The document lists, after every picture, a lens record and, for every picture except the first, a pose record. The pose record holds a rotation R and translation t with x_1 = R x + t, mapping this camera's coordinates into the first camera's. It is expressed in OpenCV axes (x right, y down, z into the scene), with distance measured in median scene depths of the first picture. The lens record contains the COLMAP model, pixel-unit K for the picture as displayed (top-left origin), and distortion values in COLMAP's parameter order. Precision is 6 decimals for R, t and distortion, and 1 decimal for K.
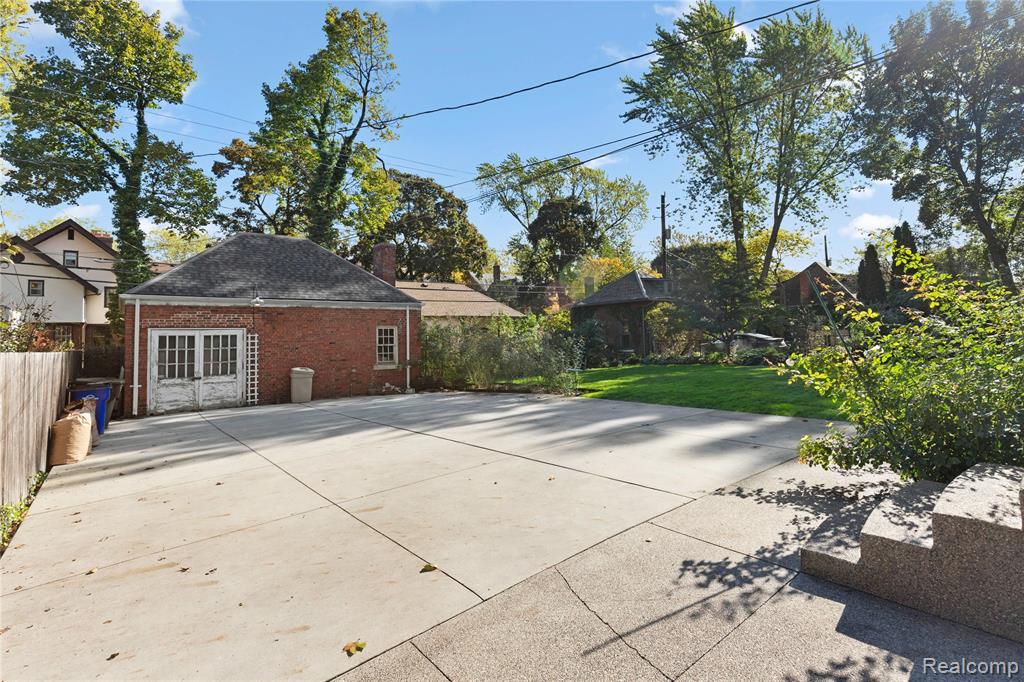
lens RADIAL K [[483.3, 0, 528.3], [0, 483.3, 302.0], [0, 0, 1]] dist [-0.001291, -0.000052]
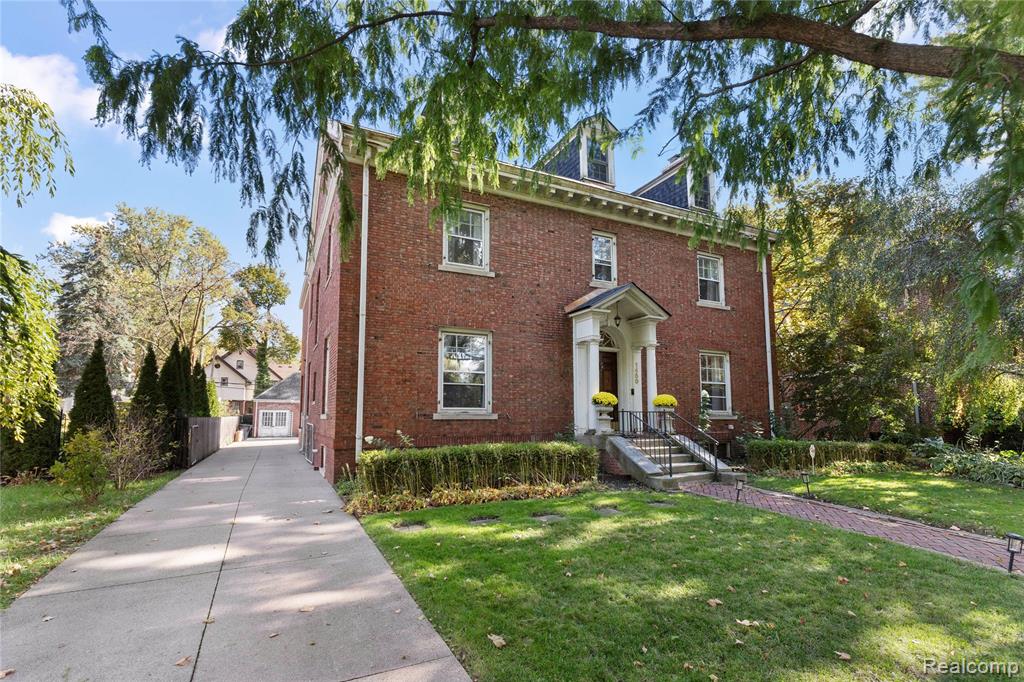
lens RADIAL K [[483.3, 0, 511.0], [0, 483.3, 345.6], [0, 0, 1]] dist [-0.001291, -0.000052]
pose [[0.970821, 0.003482, -0.239780, 1.418669], [-0.017192, 0.998332, -0.055108, -0.197095], [0.239188, 0.057622, 0.969262, -1.535560]]
